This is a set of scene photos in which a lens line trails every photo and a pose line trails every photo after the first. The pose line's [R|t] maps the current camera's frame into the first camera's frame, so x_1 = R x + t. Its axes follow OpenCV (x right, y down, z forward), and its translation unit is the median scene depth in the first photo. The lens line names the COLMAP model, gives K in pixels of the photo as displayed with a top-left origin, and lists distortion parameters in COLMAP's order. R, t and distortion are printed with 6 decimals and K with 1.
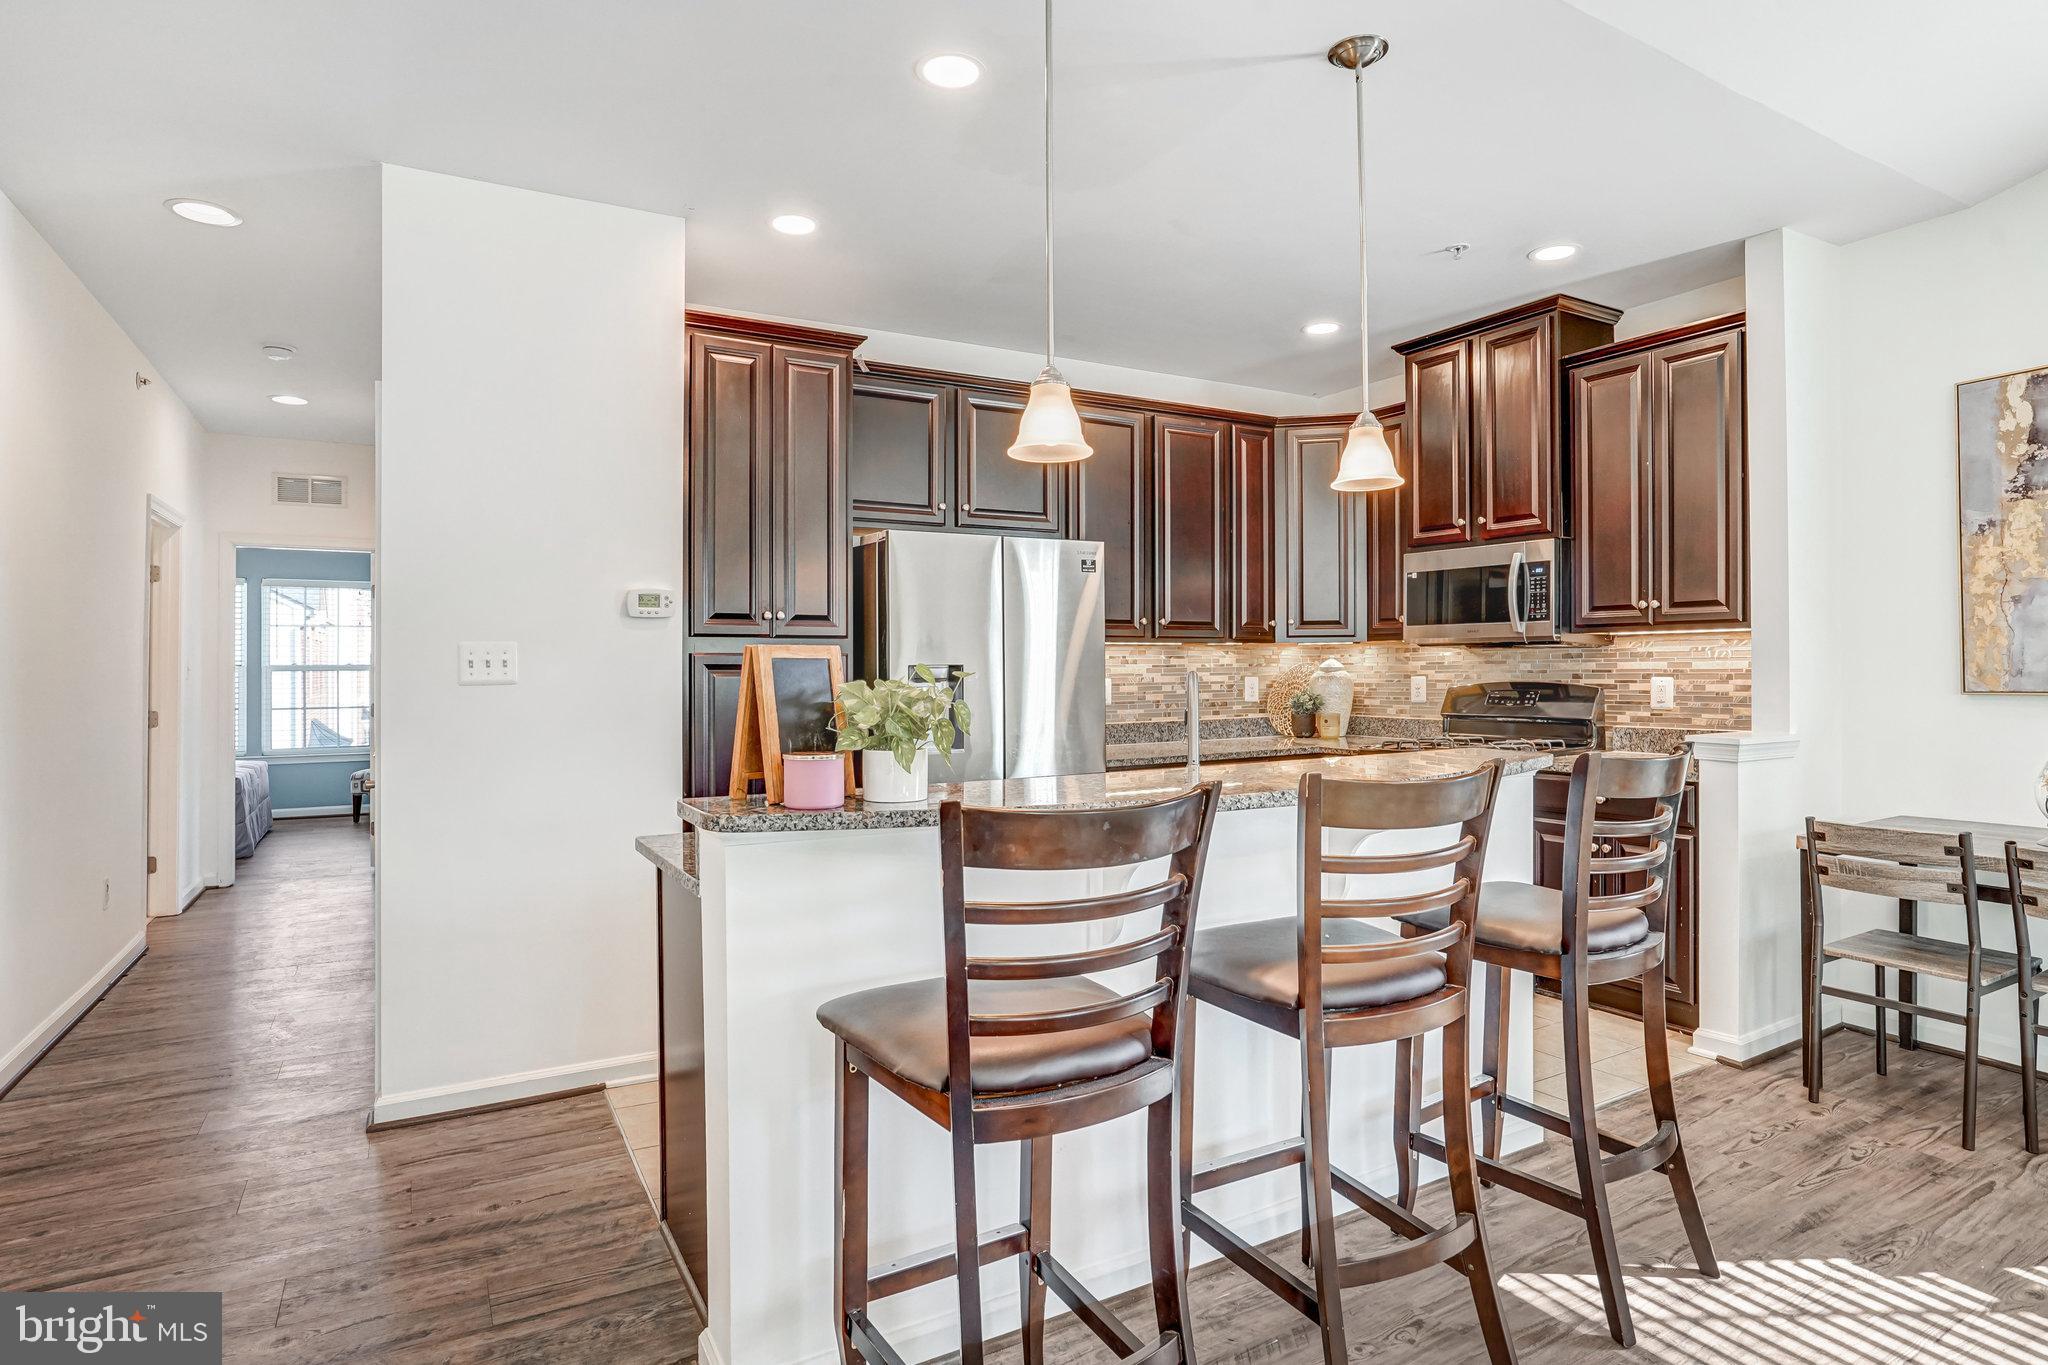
lens RADIAL K [[1122.6, 0, 1024.0], [0, 1122.6, 682.5], [0, 0, 1]] dist [-0.061397, 0.043192]
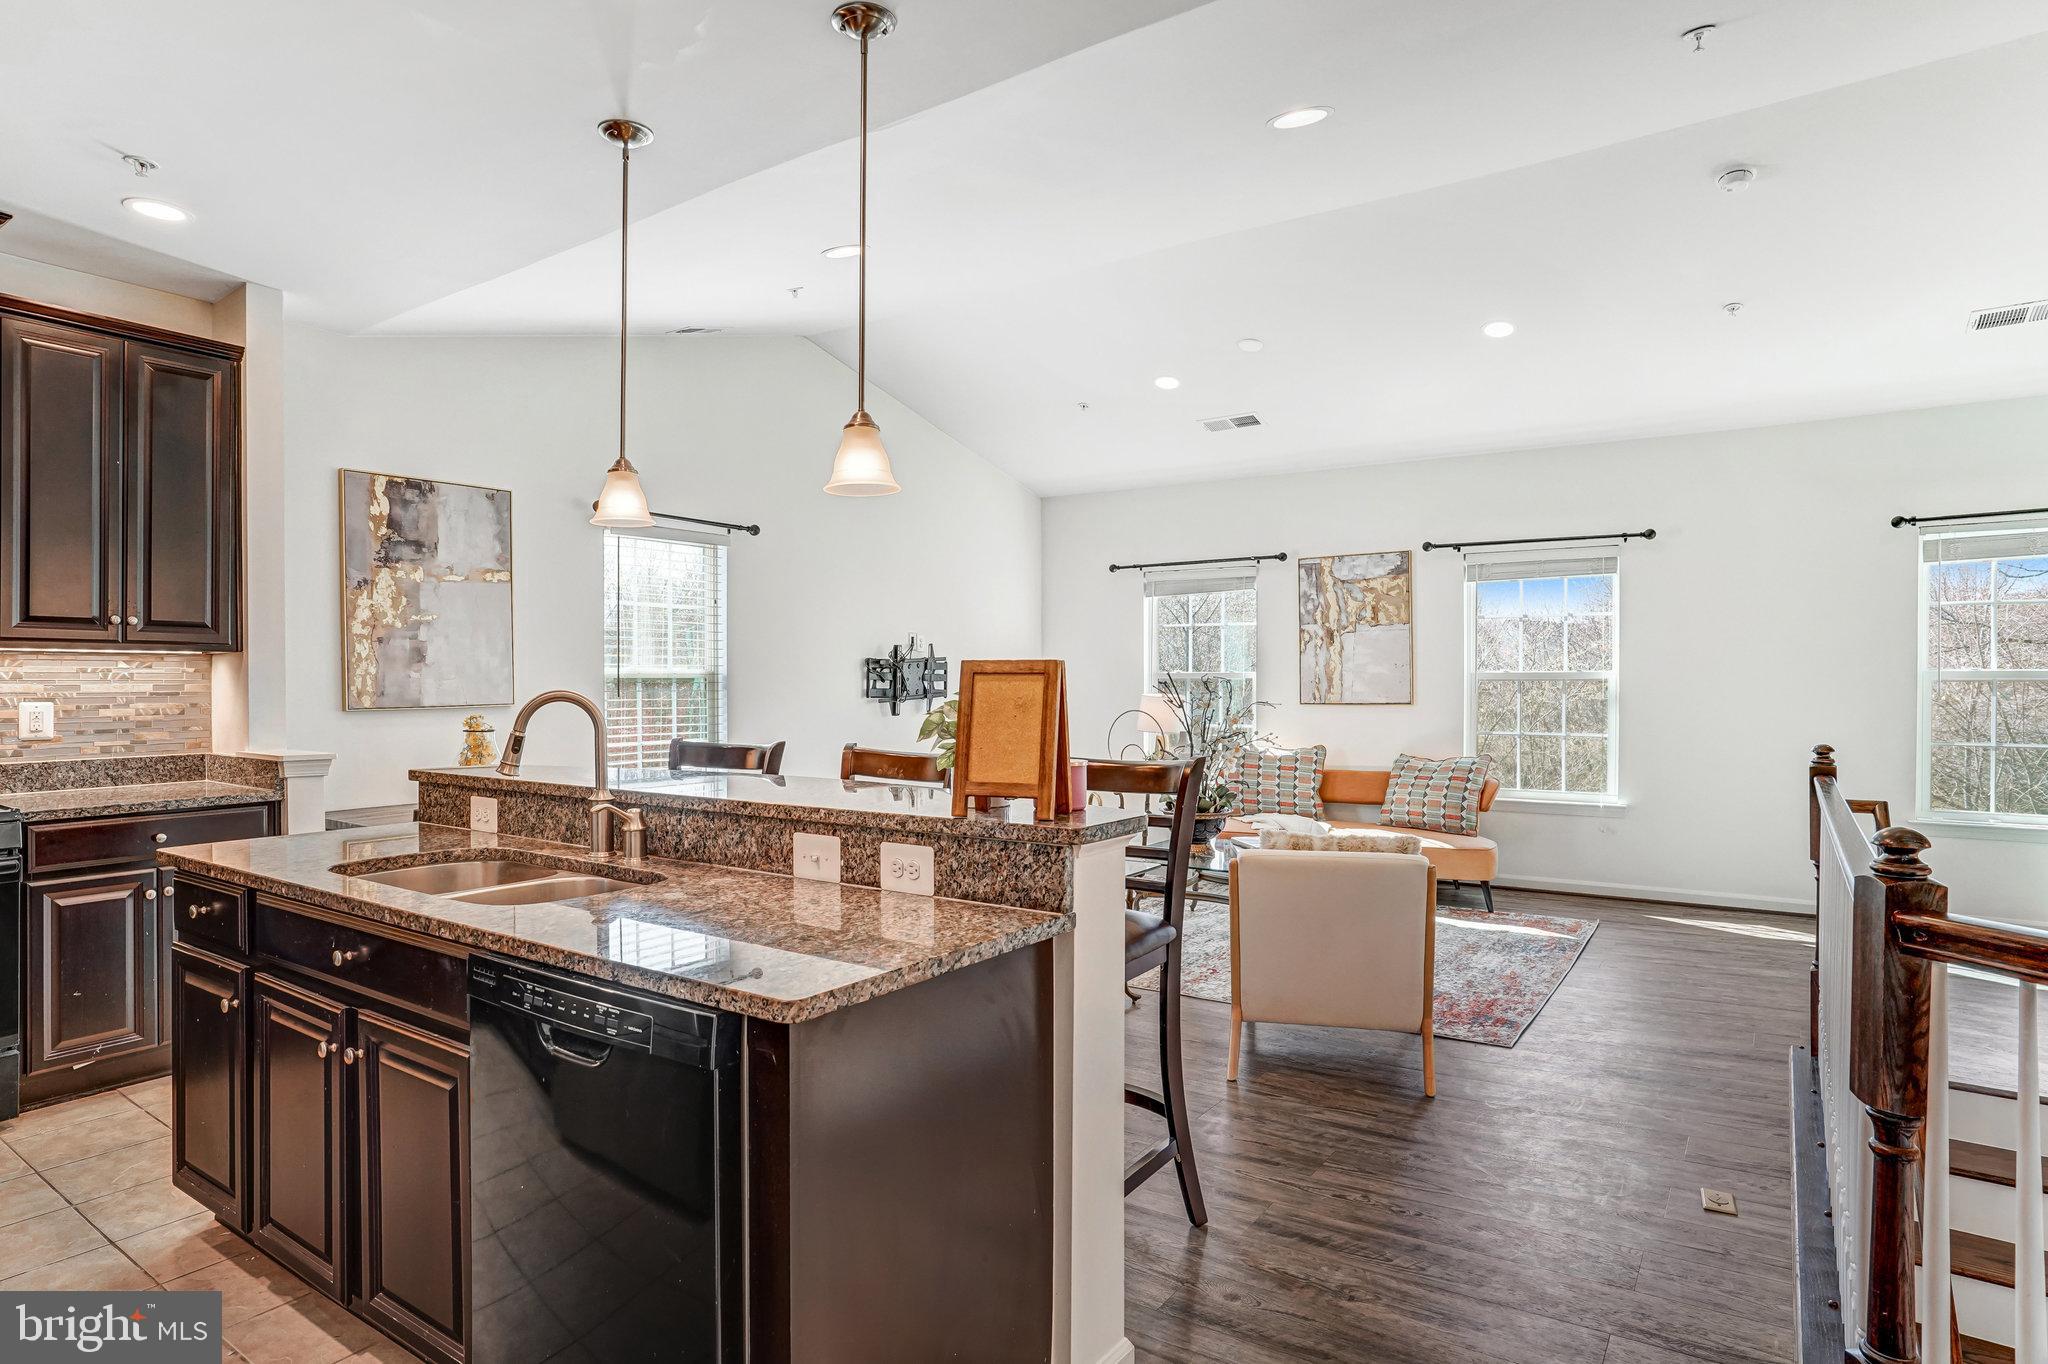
lens RADIAL K [[1122.6, 0, 1024.0], [0, 1122.6, 682.0], [0, 0, 1]] dist [-0.061397, 0.043192]
pose [[-0.428665, 0.009326, 0.903415, -0.523372], [0.015376, 0.999877, -0.003026, -0.005964], [-0.903333, 0.012593, -0.428756, 0.677532]]
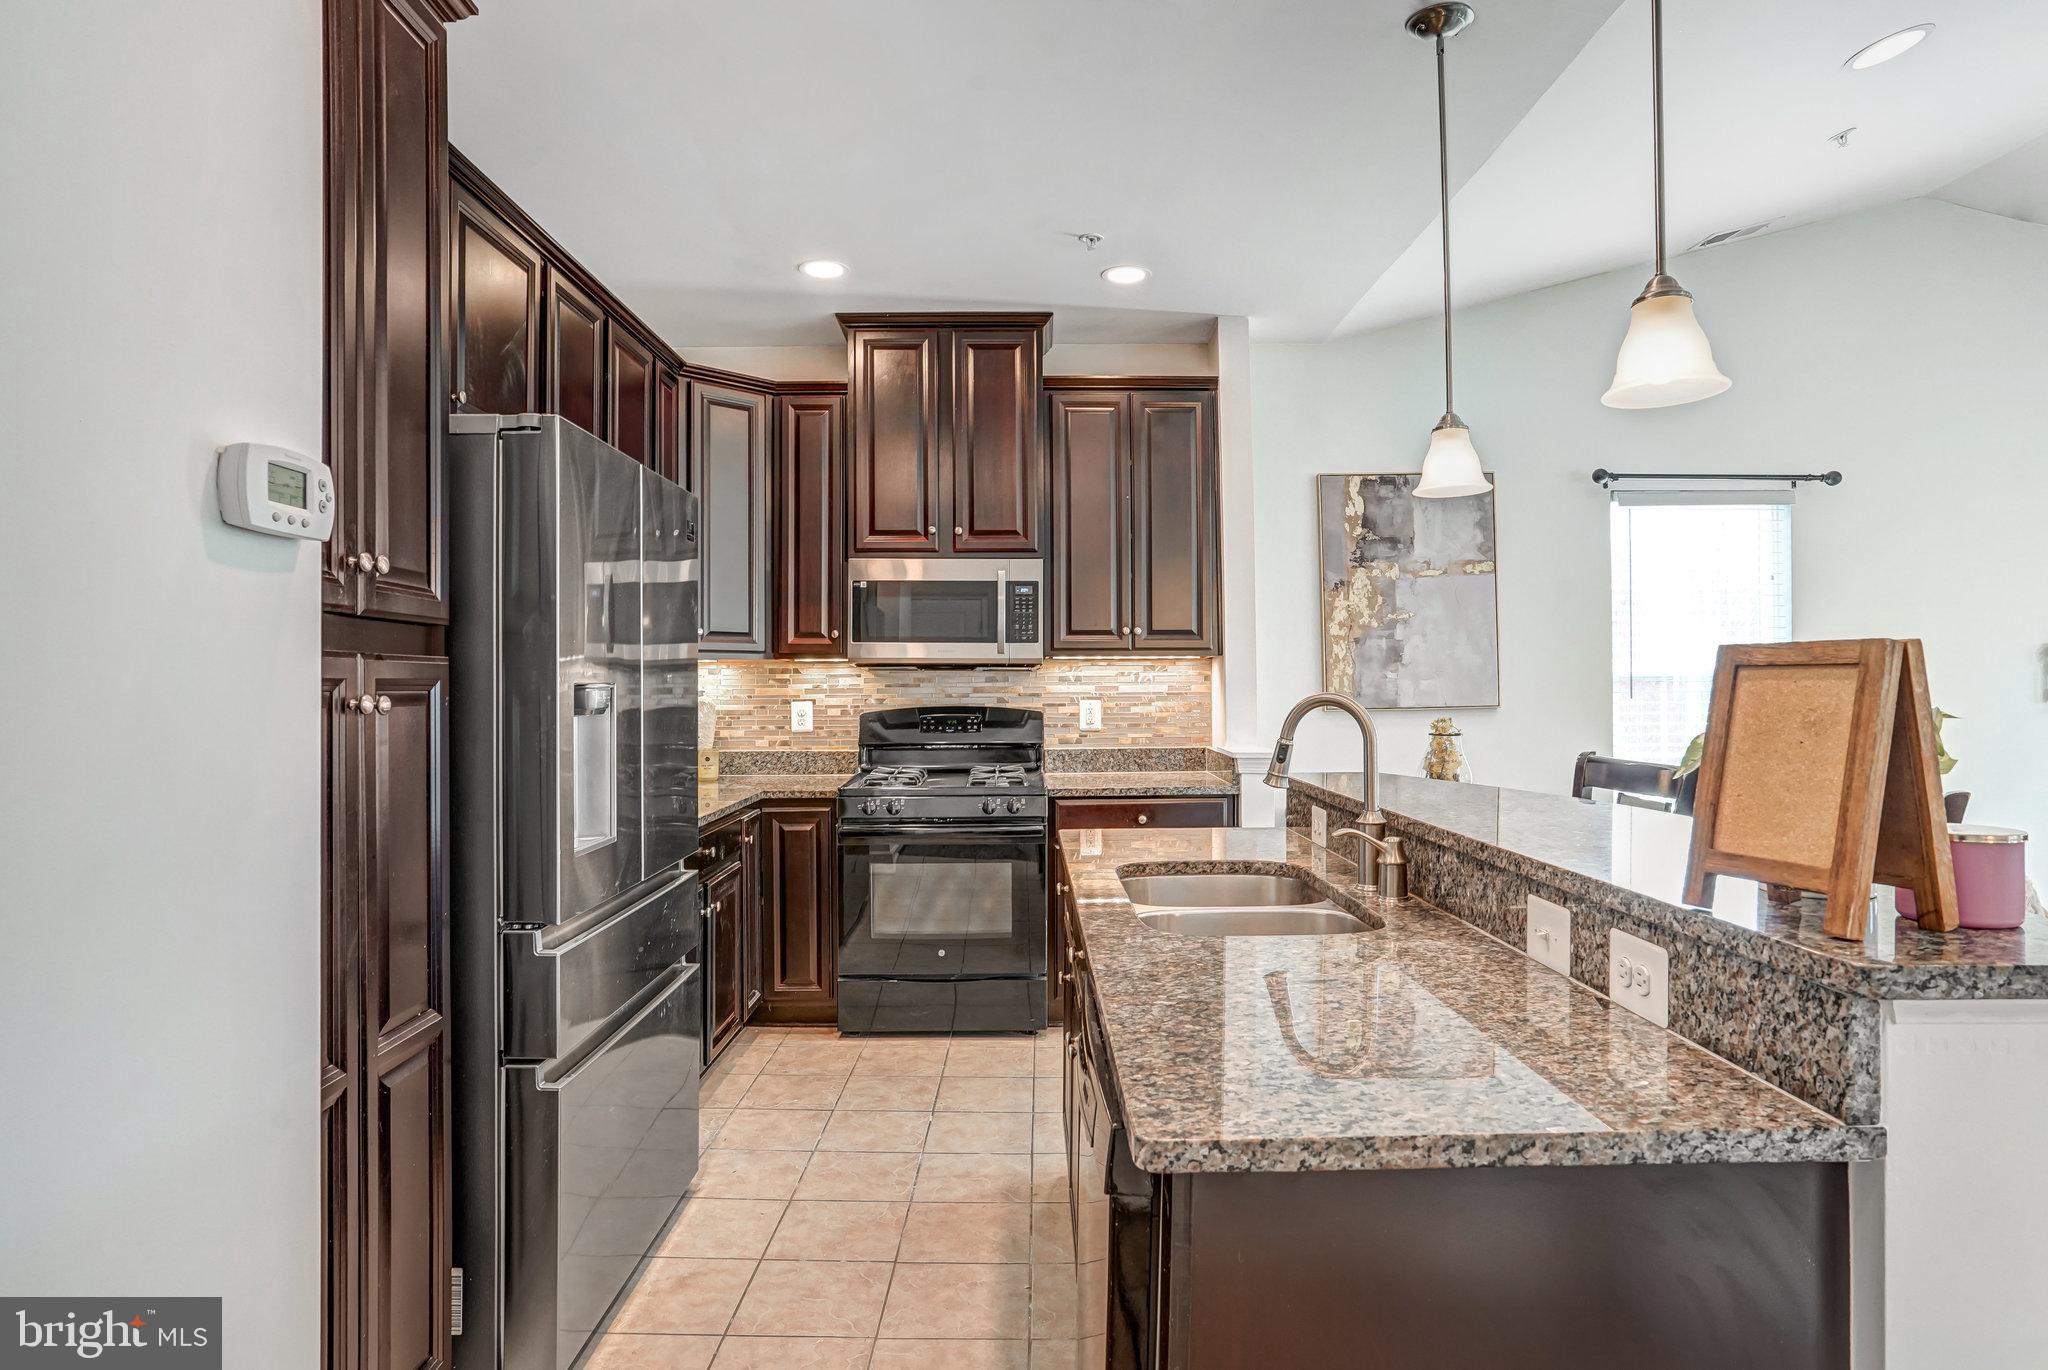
lens RADIAL K [[1162.0, 0, 1024.0], [0, 1162.0, 685.0], [0, 0, 1]] dist [-0.047930, 0.028591]
pose [[0.492461, 0.005947, 0.870314, -0.422829], [0.011743, 0.999840, -0.013477, -0.005045], [-0.870255, 0.016857, 0.492312, 0.511631]]
